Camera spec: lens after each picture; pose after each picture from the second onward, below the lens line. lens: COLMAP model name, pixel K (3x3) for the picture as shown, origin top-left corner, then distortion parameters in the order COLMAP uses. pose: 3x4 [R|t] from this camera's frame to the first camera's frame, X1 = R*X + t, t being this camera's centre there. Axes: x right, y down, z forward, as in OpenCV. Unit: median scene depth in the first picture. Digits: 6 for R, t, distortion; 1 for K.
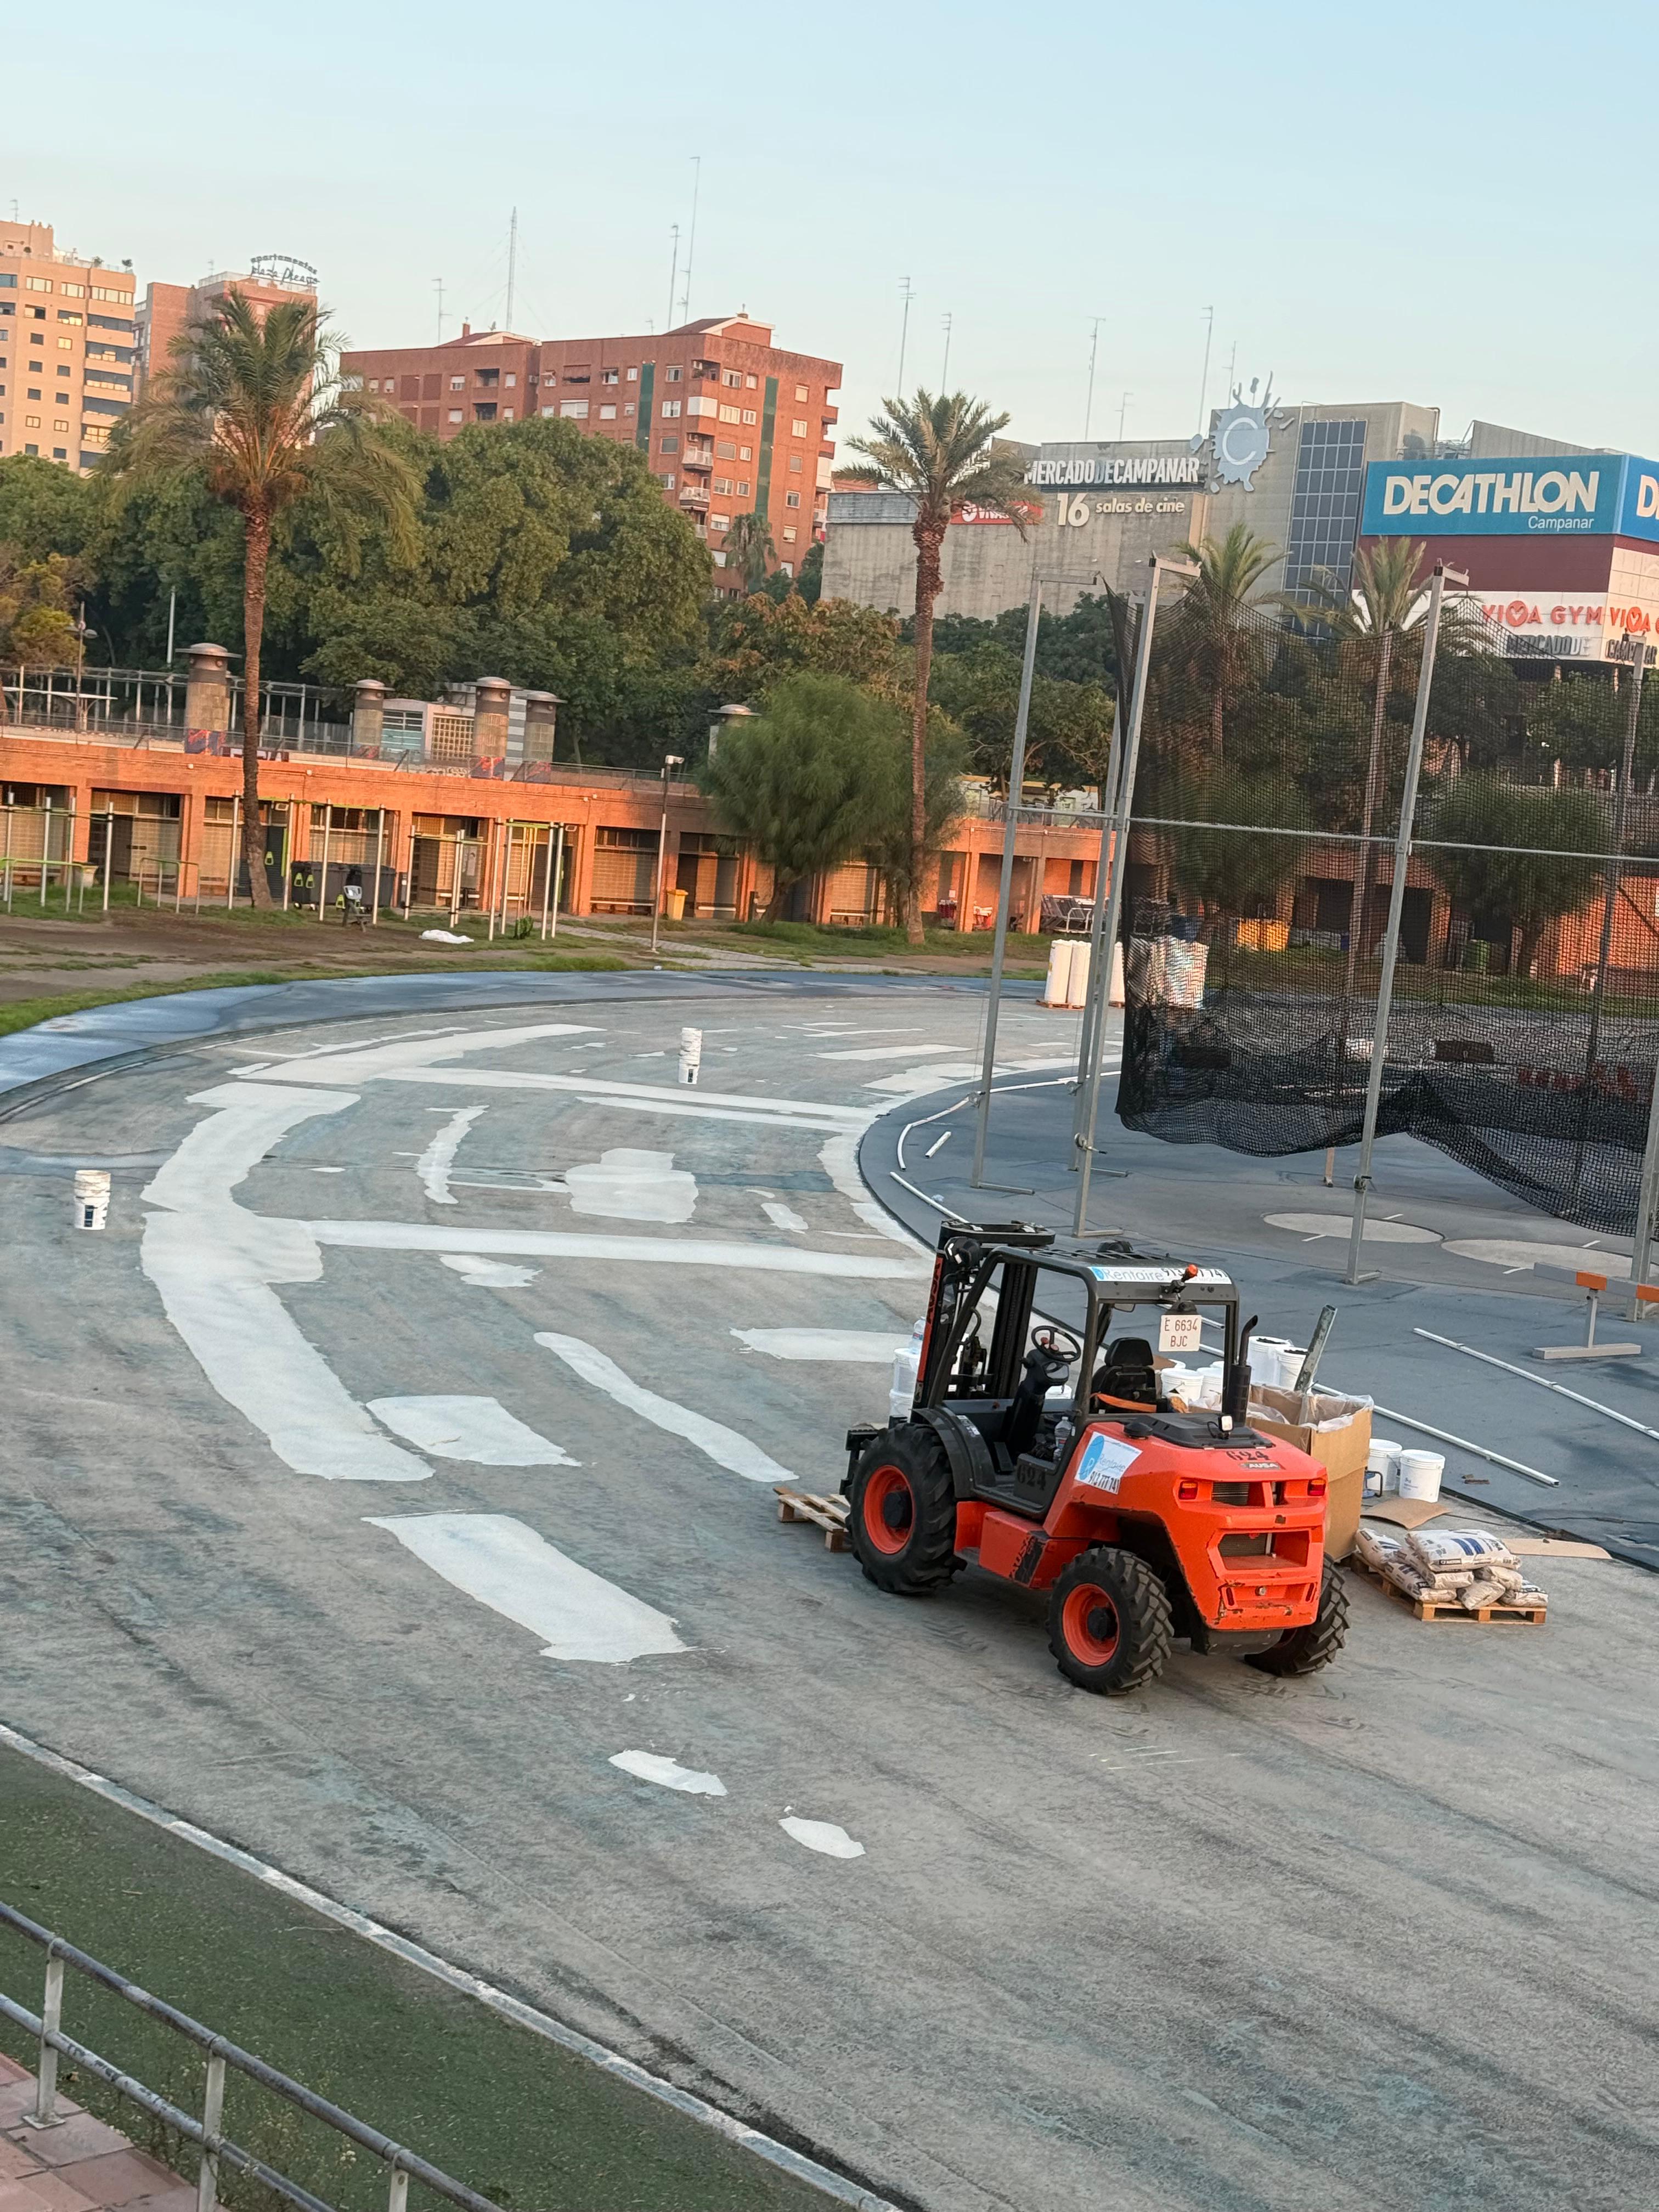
lens RADIAL K [[3058.9, 0, 813.6], [0, 3058.9, 1087.0], [0, 0, 1]] dist [0.152057, -0.089165]
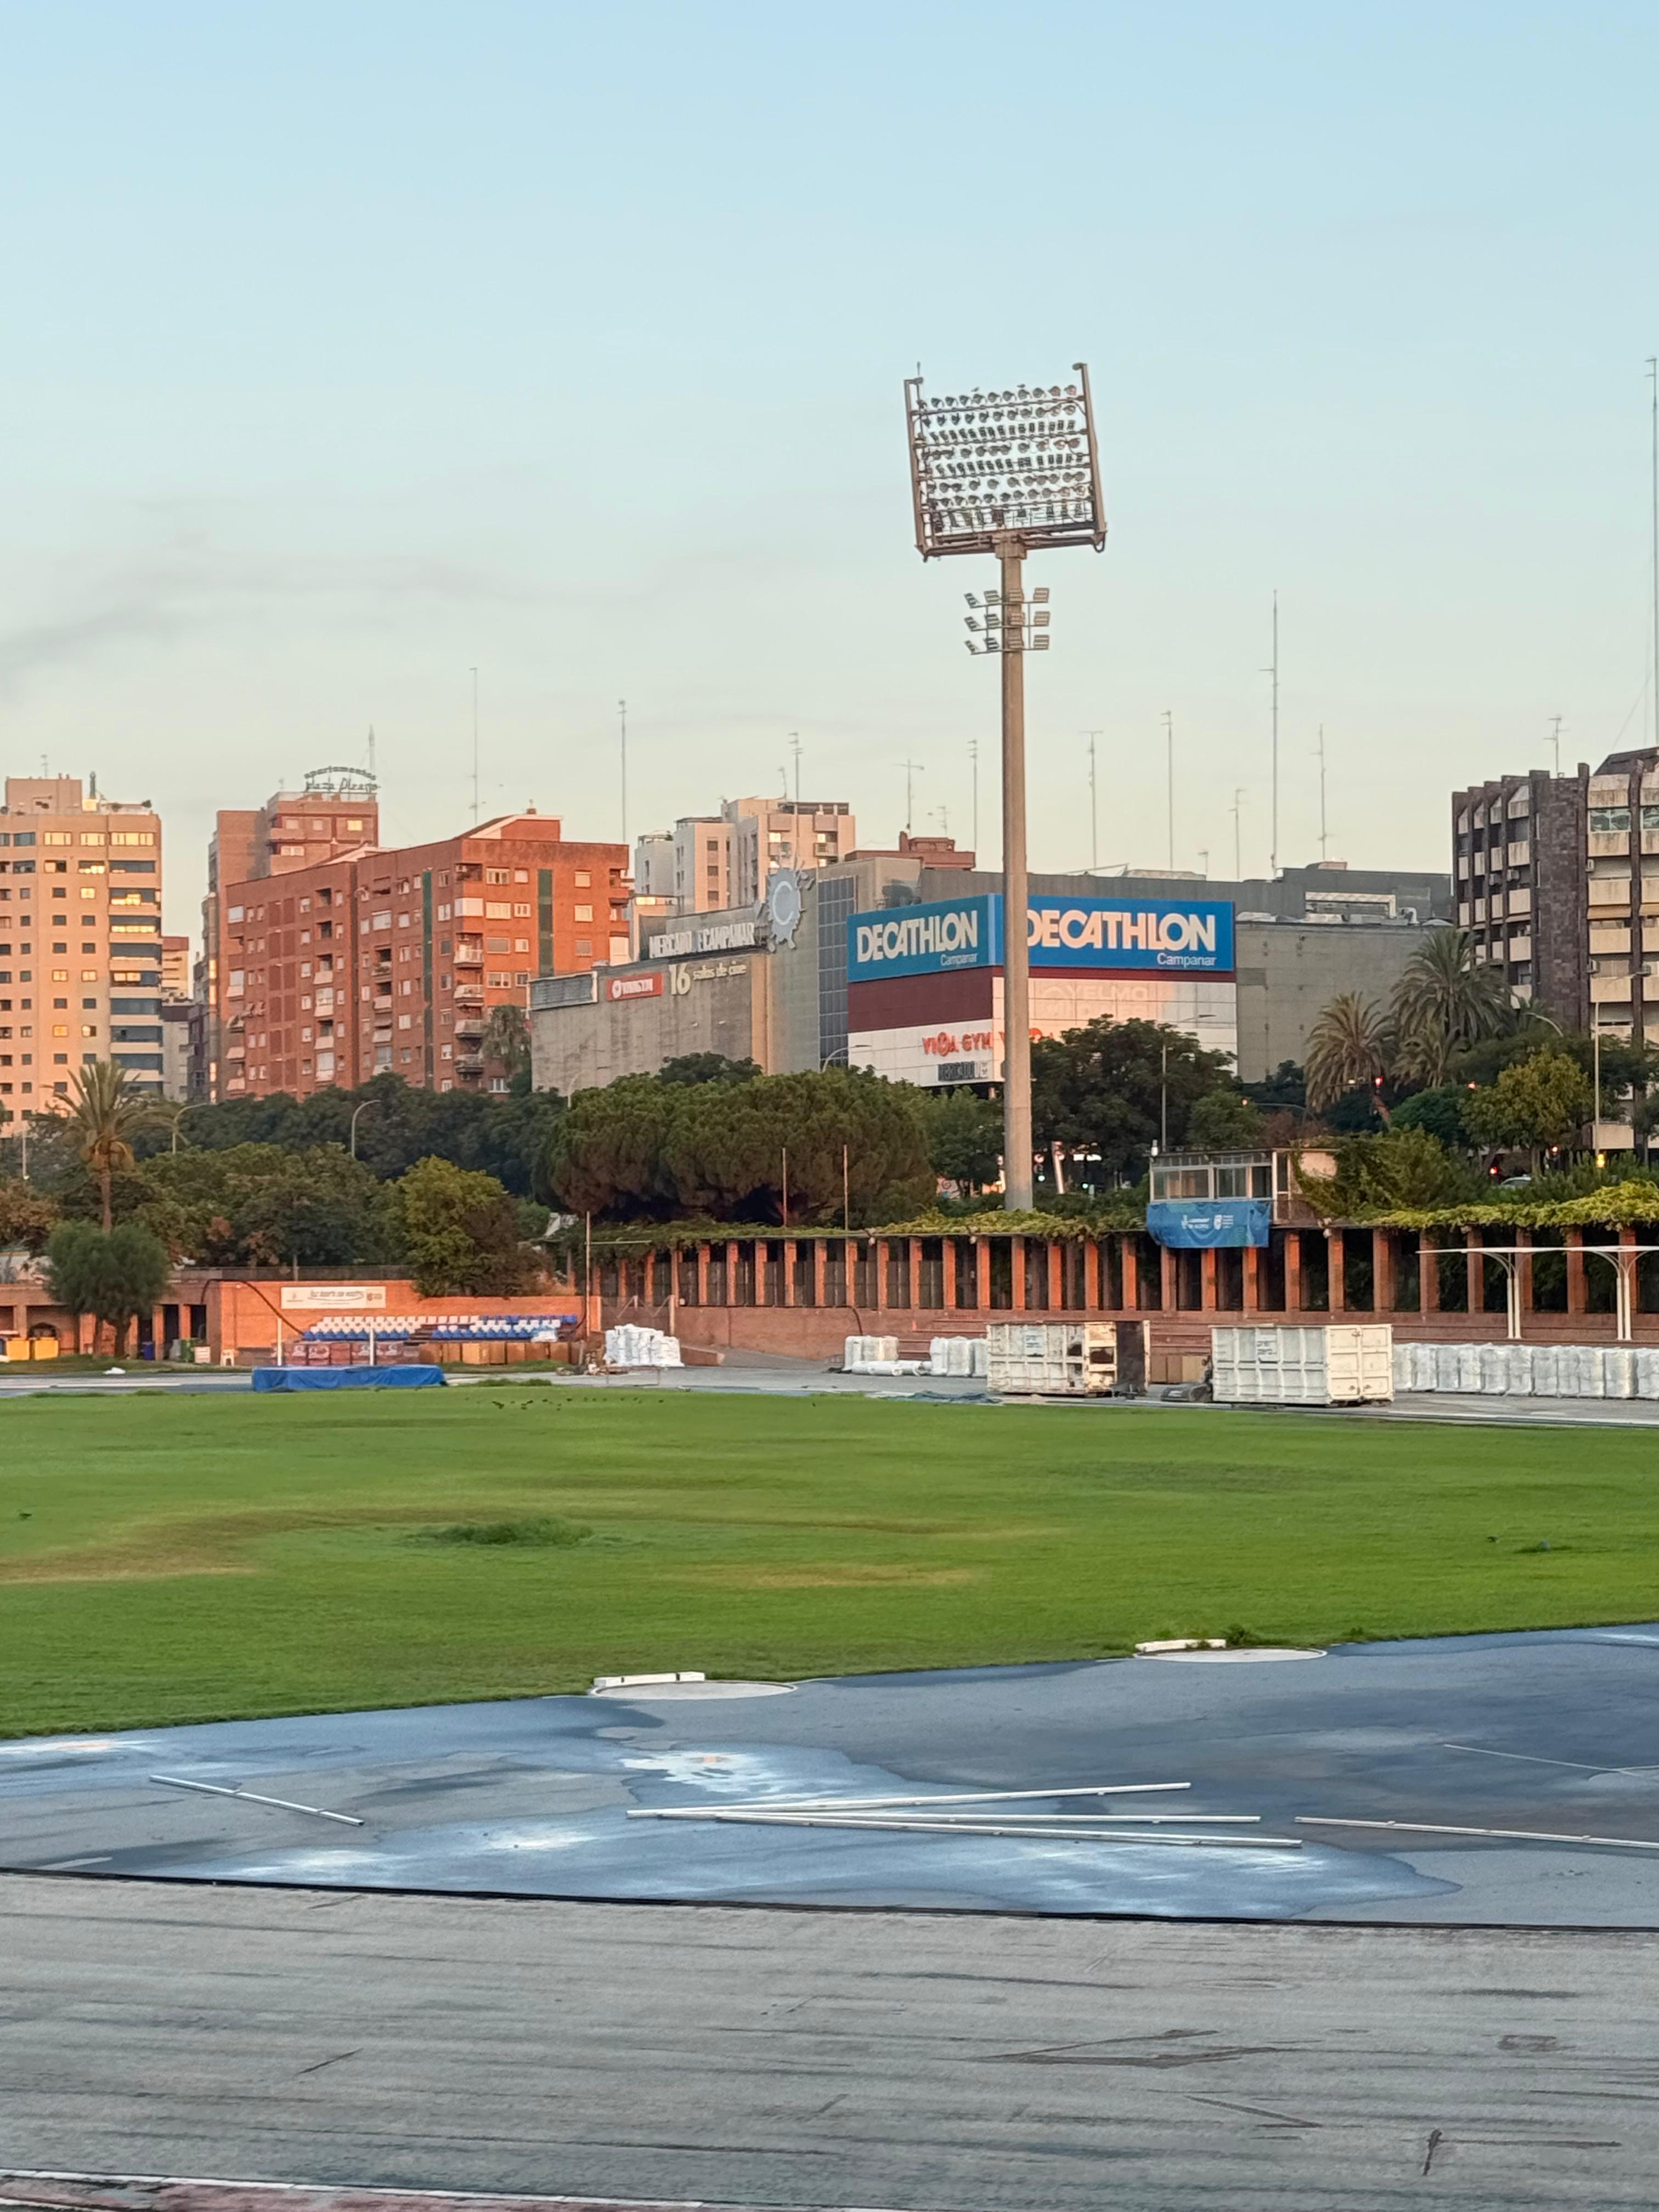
lens RADIAL K [[4429.1, 0, 829.5], [0, 4429.1, 1106.0], [0, 0, 1]] dist [0.152307, -0.082179]
pose [[0.966136, -0.106734, -0.234922, 0.287293], [0.071454, 0.985501, -0.153892, 0.053264], [0.247941, 0.131895, 0.959755, -0.251298]]
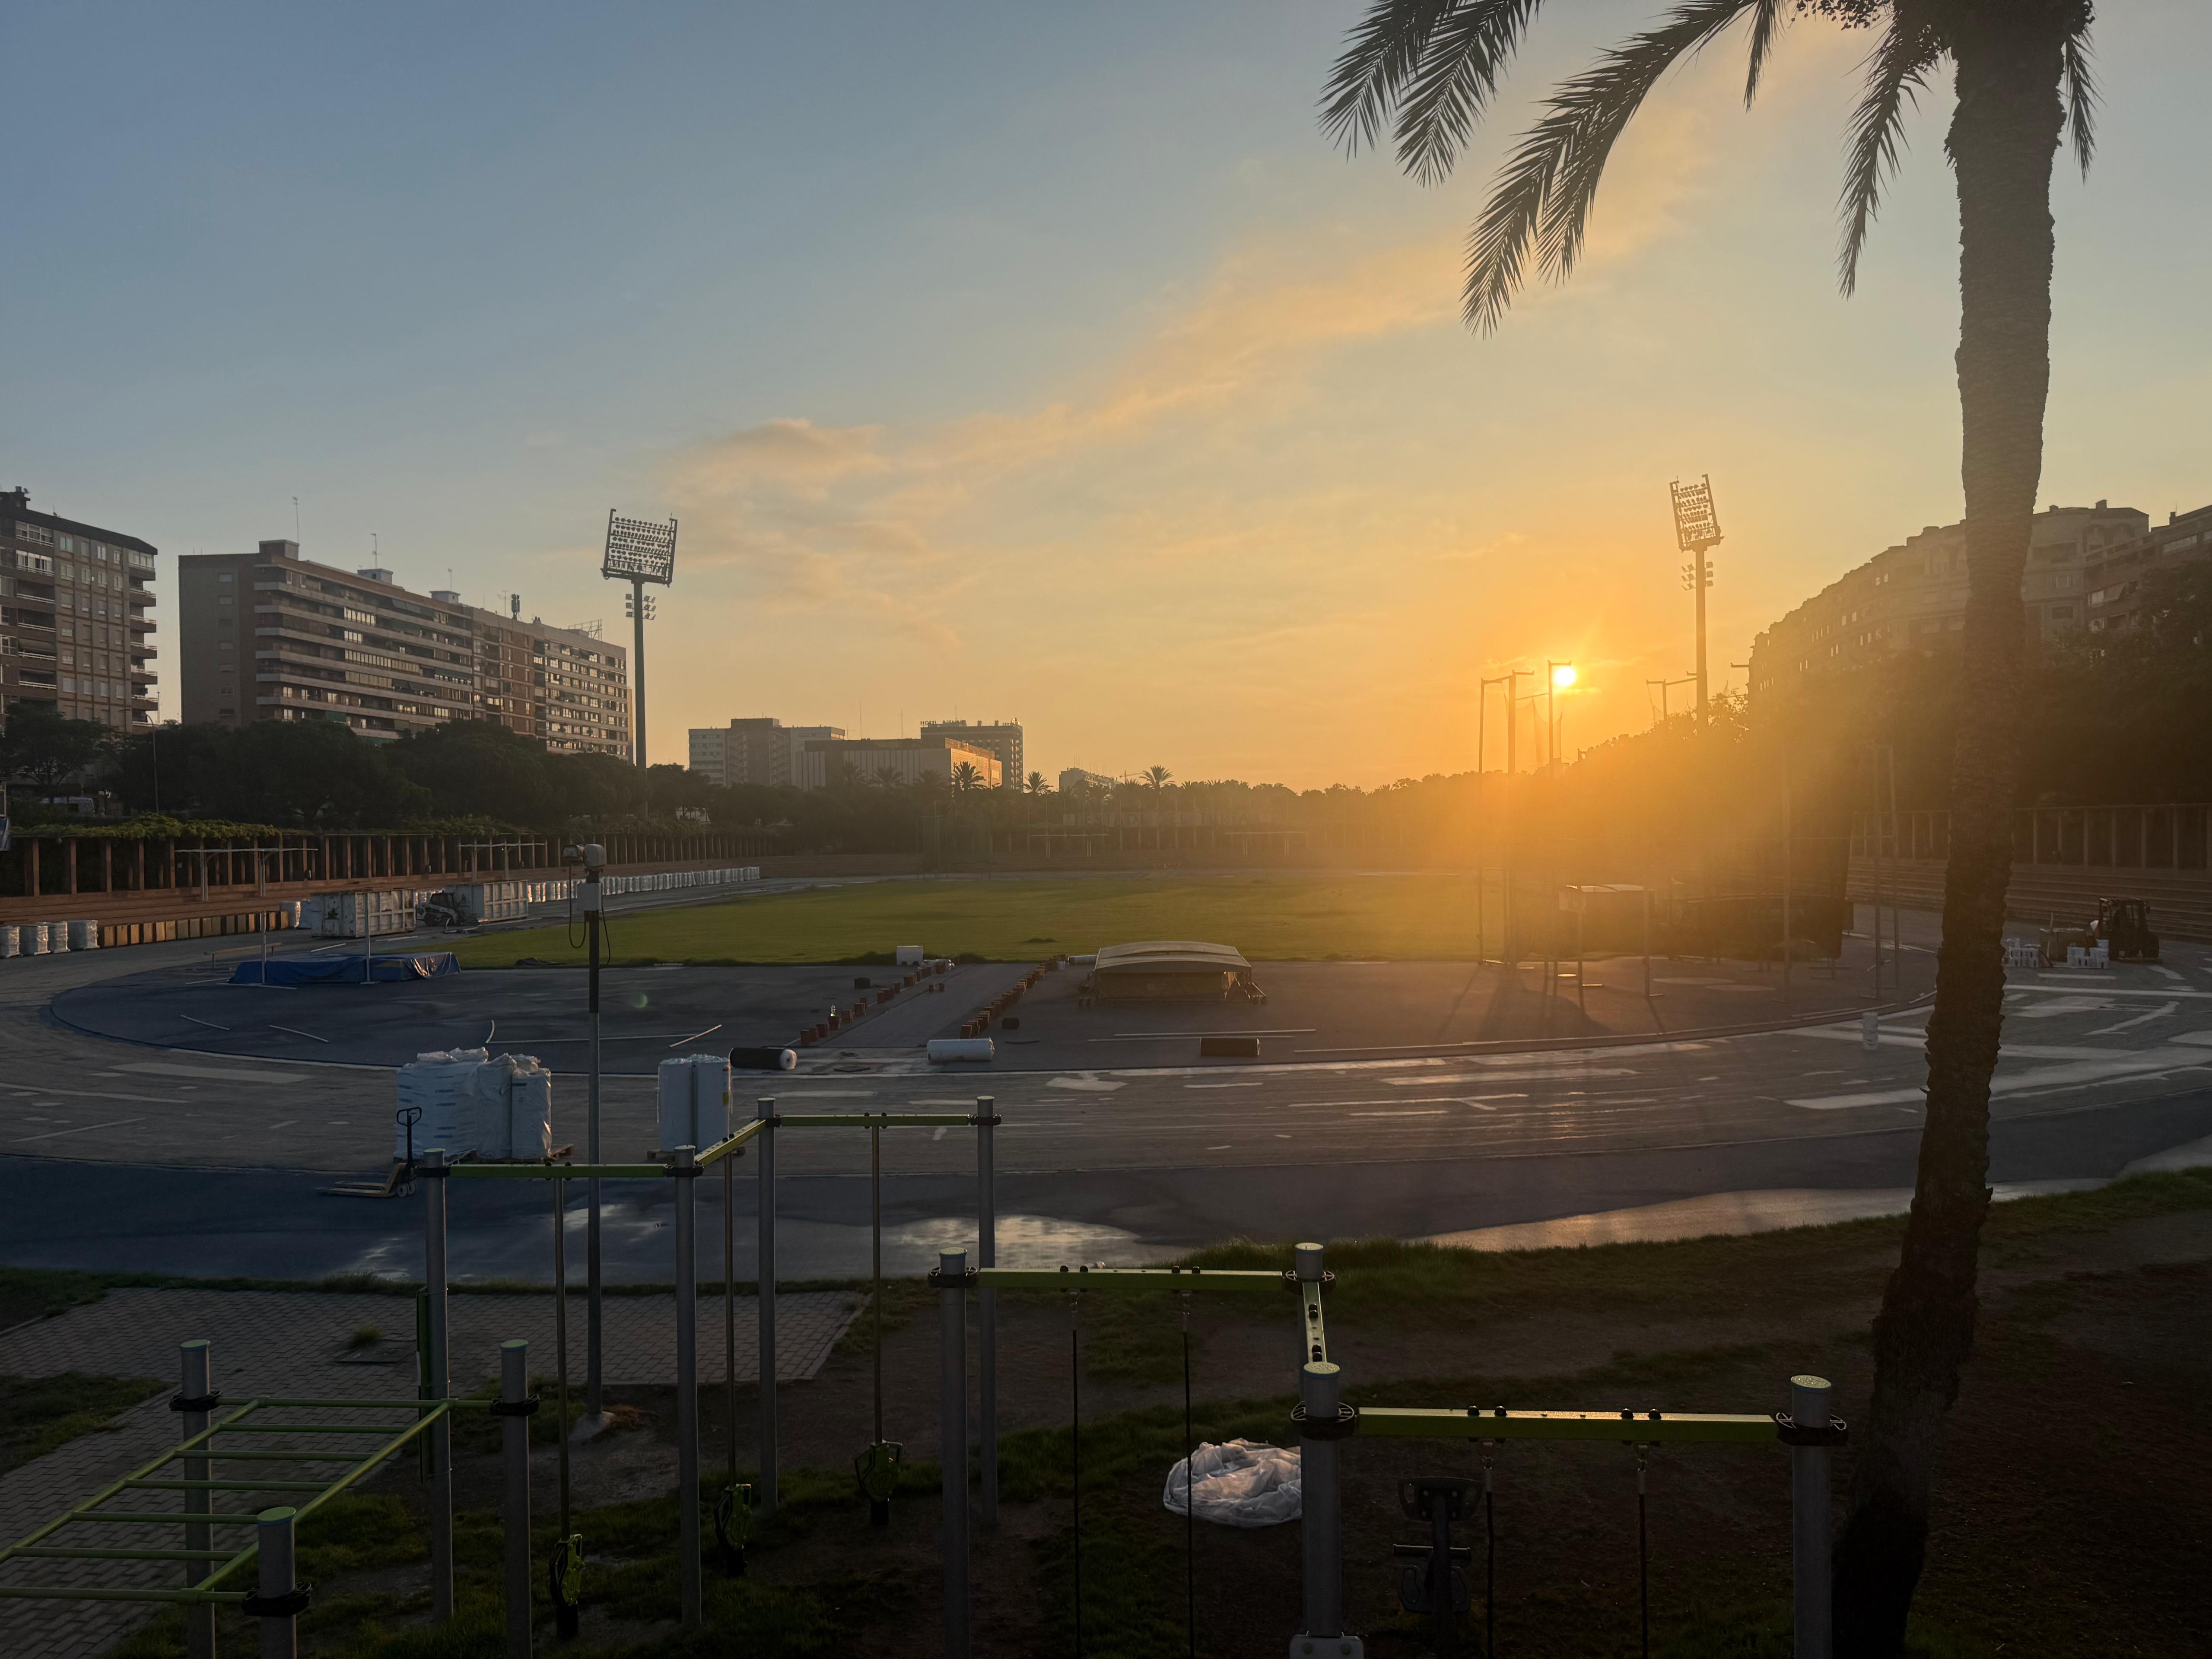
lens RADIAL K [[1554.3, 0, 1095.9], [0, 1554.3, 830.6], [0, 0, 1]] dist [0.050333, -0.066421]
pose [[-0.656250, -0.077547, 0.750548, -0.042503], [0.034831, 0.990531, 0.132797, -0.026110], [-0.753740, 0.113291, -0.647335, 0.227134]]
